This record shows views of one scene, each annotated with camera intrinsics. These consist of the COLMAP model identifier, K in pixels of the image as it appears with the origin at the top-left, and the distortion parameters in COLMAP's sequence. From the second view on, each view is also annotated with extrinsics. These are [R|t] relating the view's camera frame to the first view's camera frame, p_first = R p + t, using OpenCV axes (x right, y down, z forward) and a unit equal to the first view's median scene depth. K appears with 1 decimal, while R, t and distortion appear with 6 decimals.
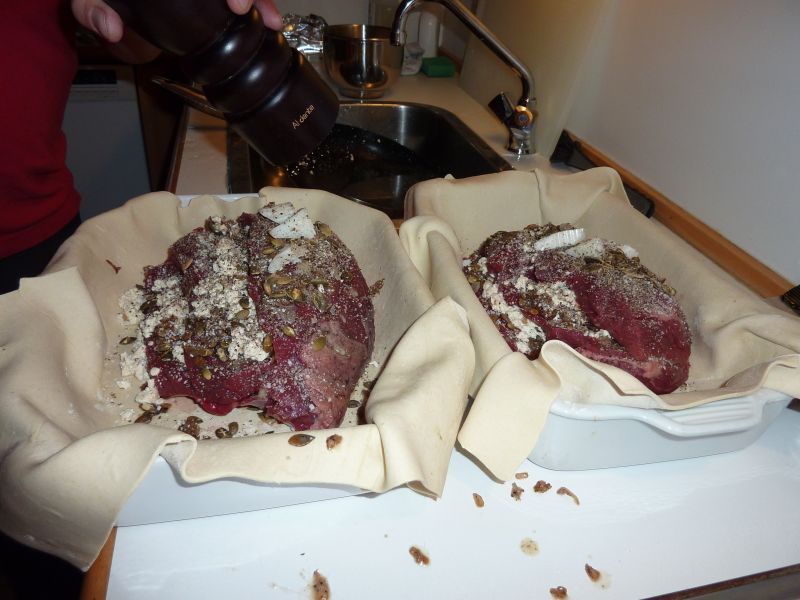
lens RADIAL K [[599.0, 0, 400.0], [0, 599.0, 300.0], [0, 0, 1]] dist [-0.038504, 0.001003]
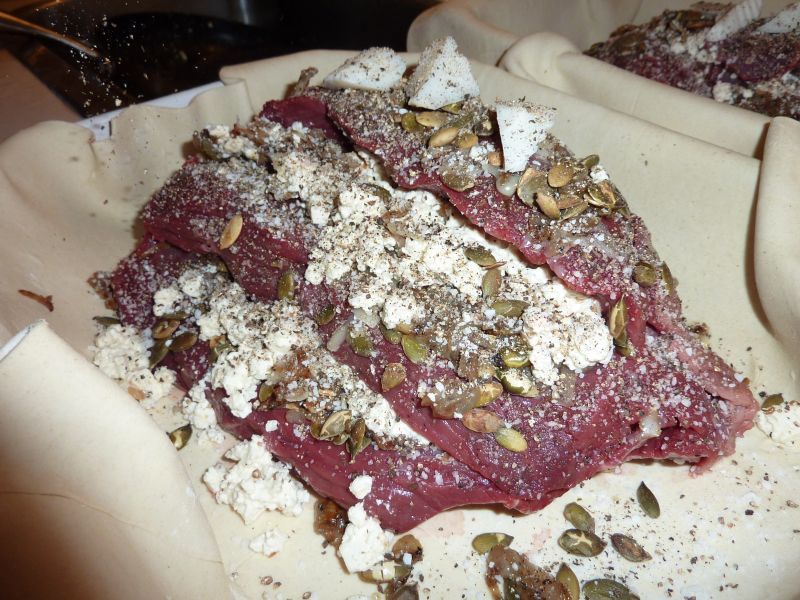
lens RADIAL K [[599.0, 0, 400.0], [0, 599.0, 300.0], [0, 0, 1]] dist [-0.038504, 0.001003]
pose [[0.886273, -0.360537, 0.290747, -0.361441], [0.314070, 0.929188, 0.194859, -0.055328], [-0.340412, -0.081383, 0.936748, 0.484086]]
